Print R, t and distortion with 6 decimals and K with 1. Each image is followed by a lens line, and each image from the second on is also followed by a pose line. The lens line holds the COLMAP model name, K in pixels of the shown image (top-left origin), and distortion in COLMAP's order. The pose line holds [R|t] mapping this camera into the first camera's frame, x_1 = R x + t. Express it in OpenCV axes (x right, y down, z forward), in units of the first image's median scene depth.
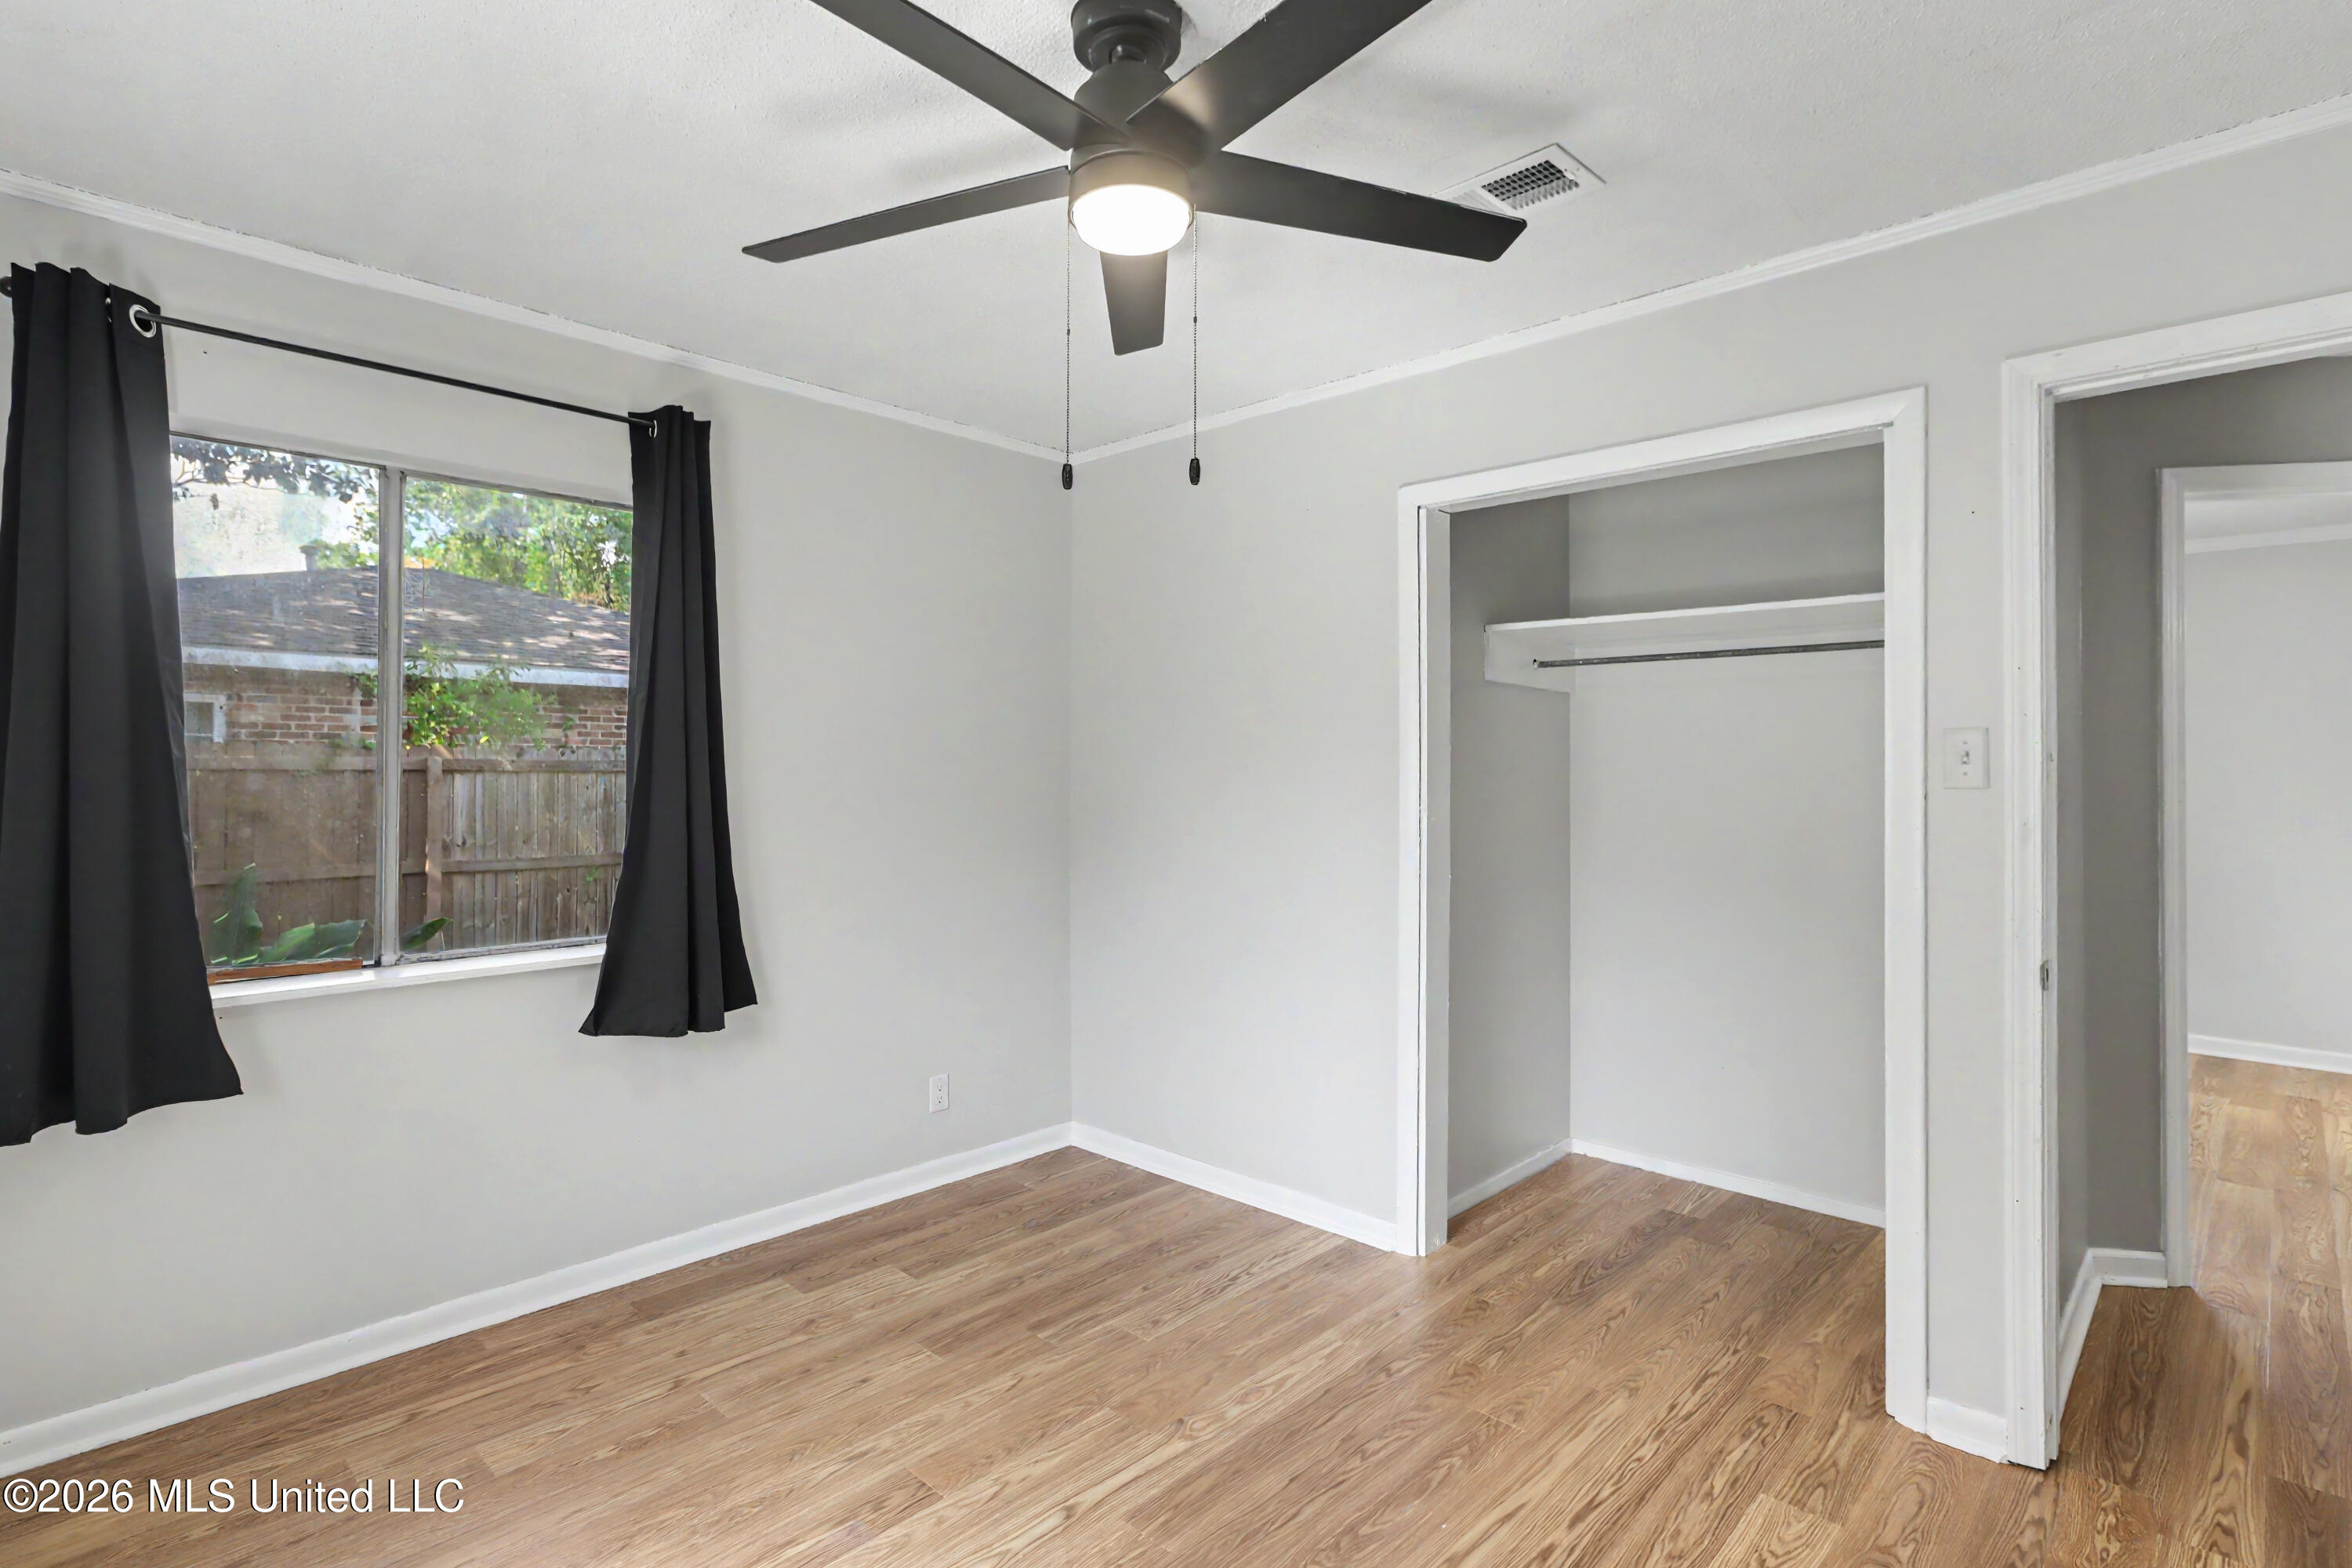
lens RADIAL K [[1130.0, 0, 1168.1], [0, 1130.0, 764.5], [0, 0, 1]] dist [-0.011670, 0.002282]
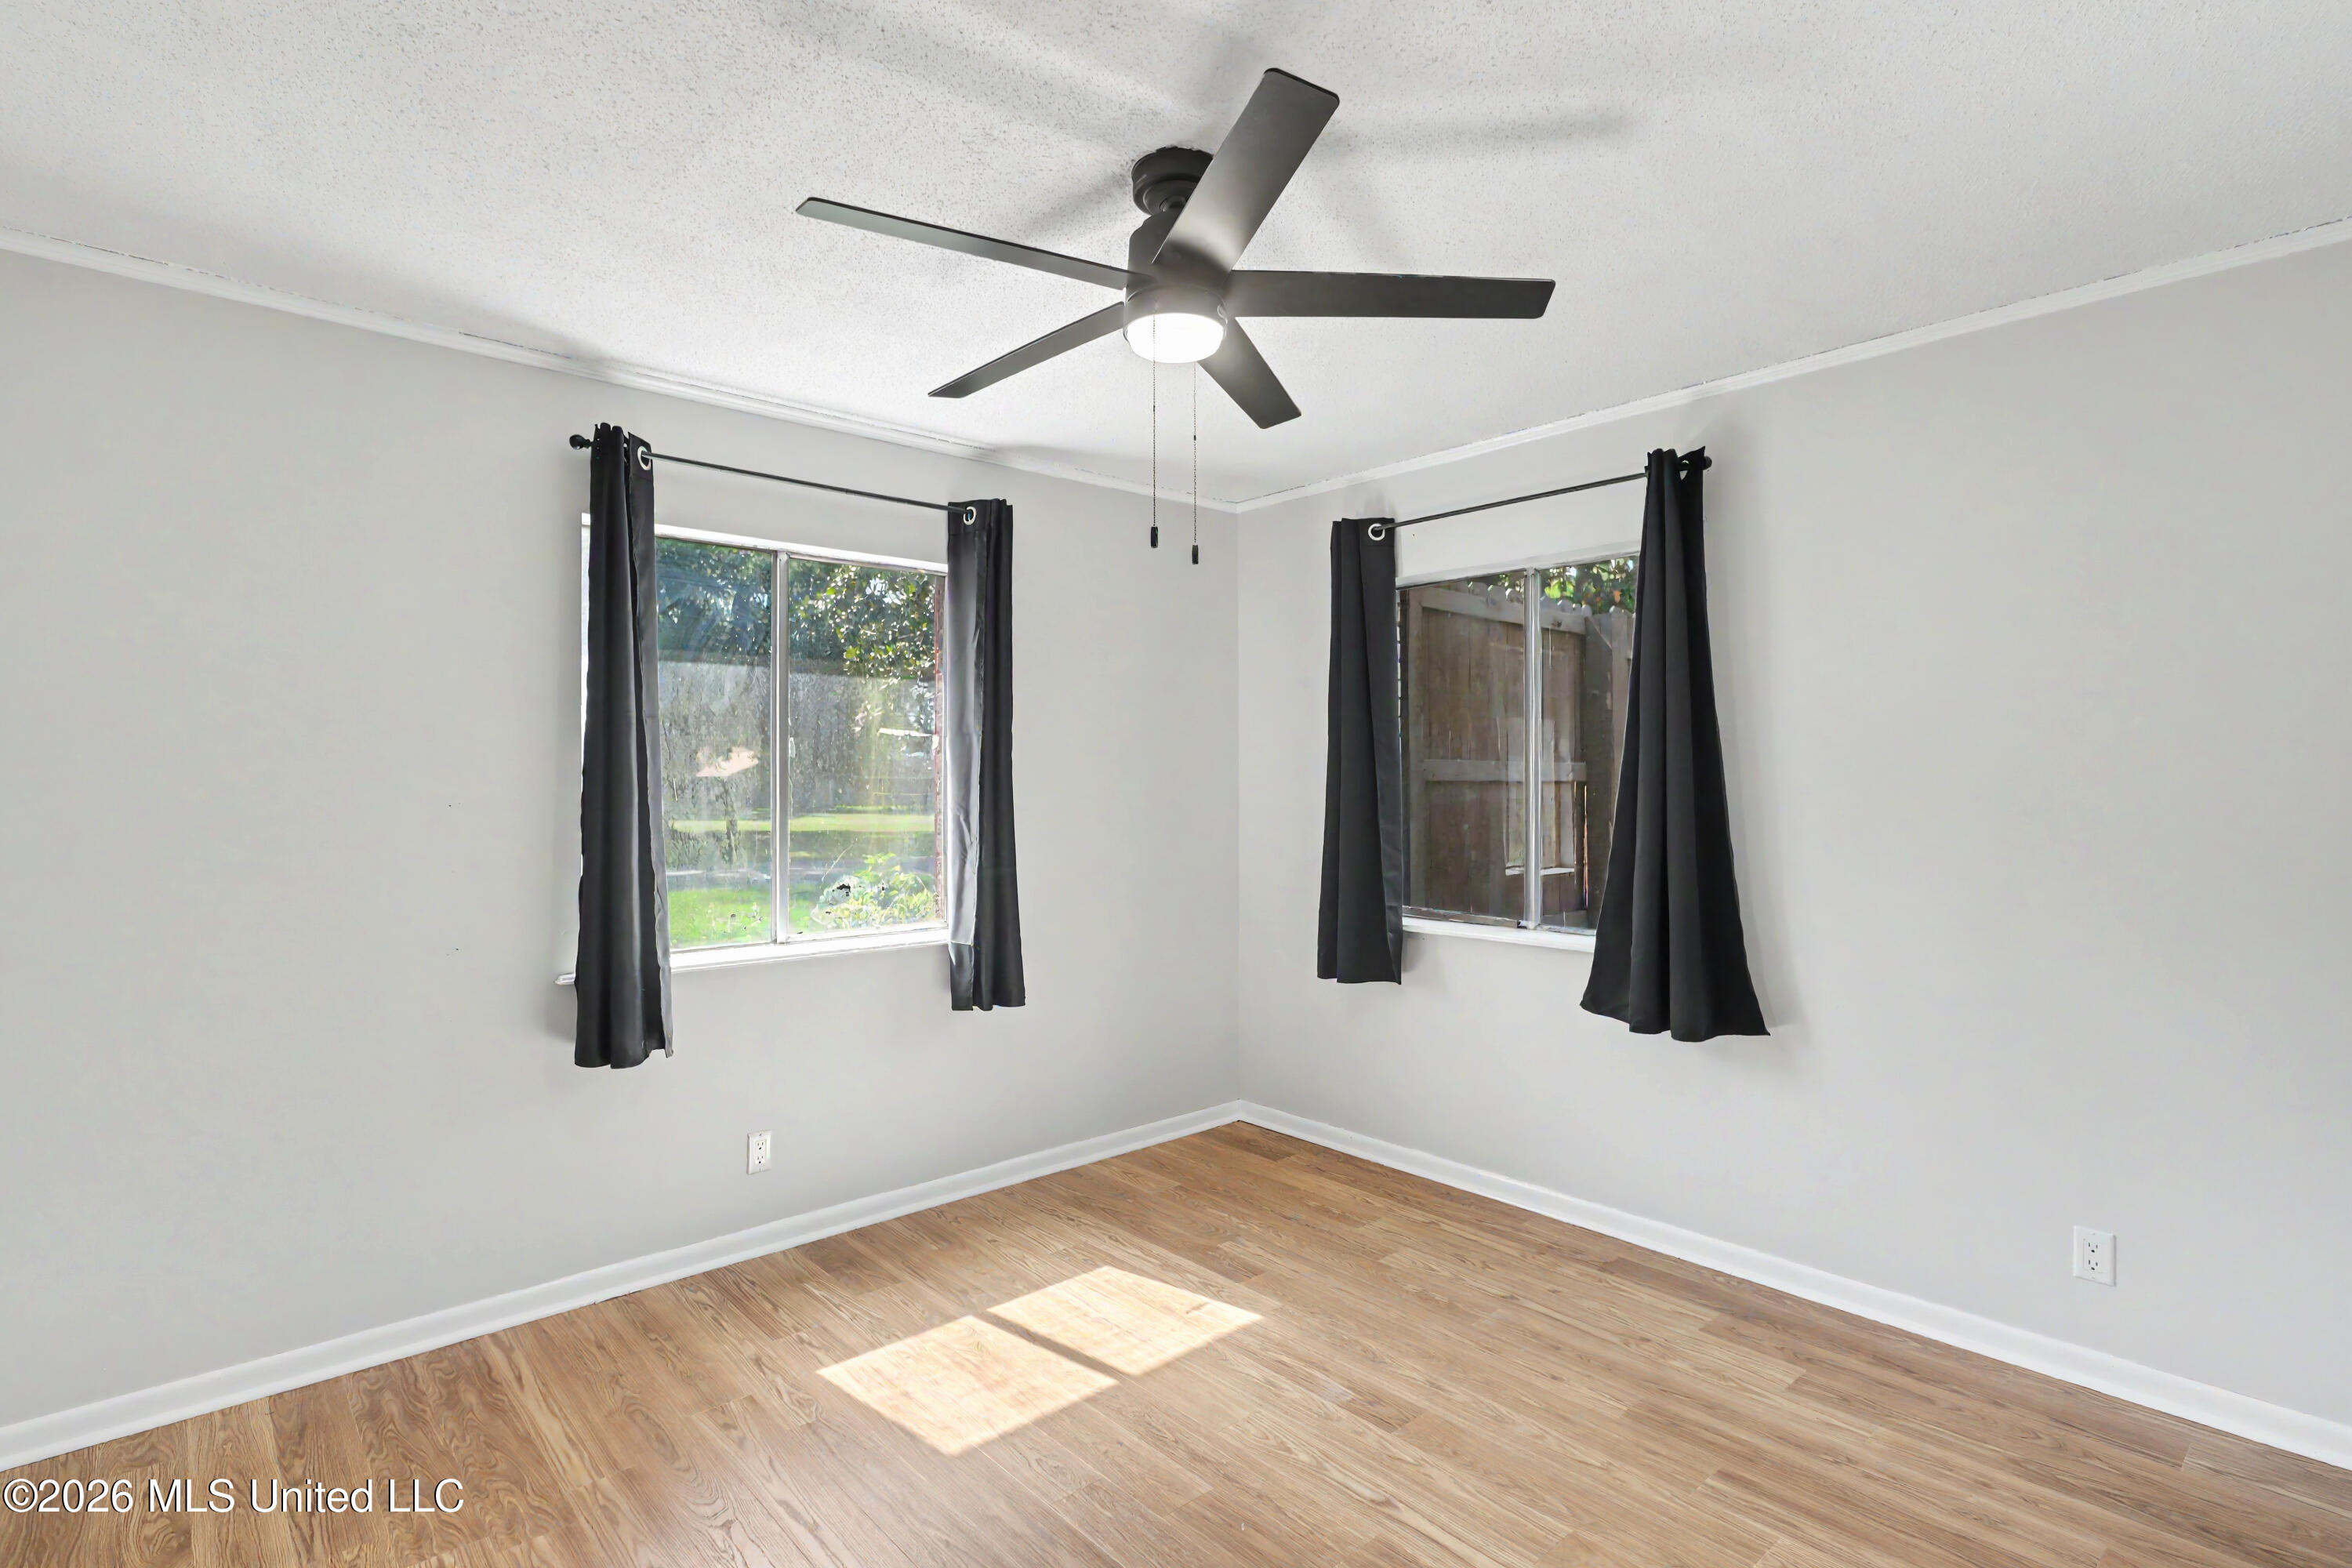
lens RADIAL K [[1130.0, 0, 1168.2], [0, 1130.0, 789.4], [0, 0, 1]] dist [-0.011670, 0.002282]
pose [[-0.088599, 0.002535, -0.996064, 0.716587], [0.004058, 0.999989, 0.002184, 0.001153], [0.996059, -0.003848, -0.088609, 0.666548]]
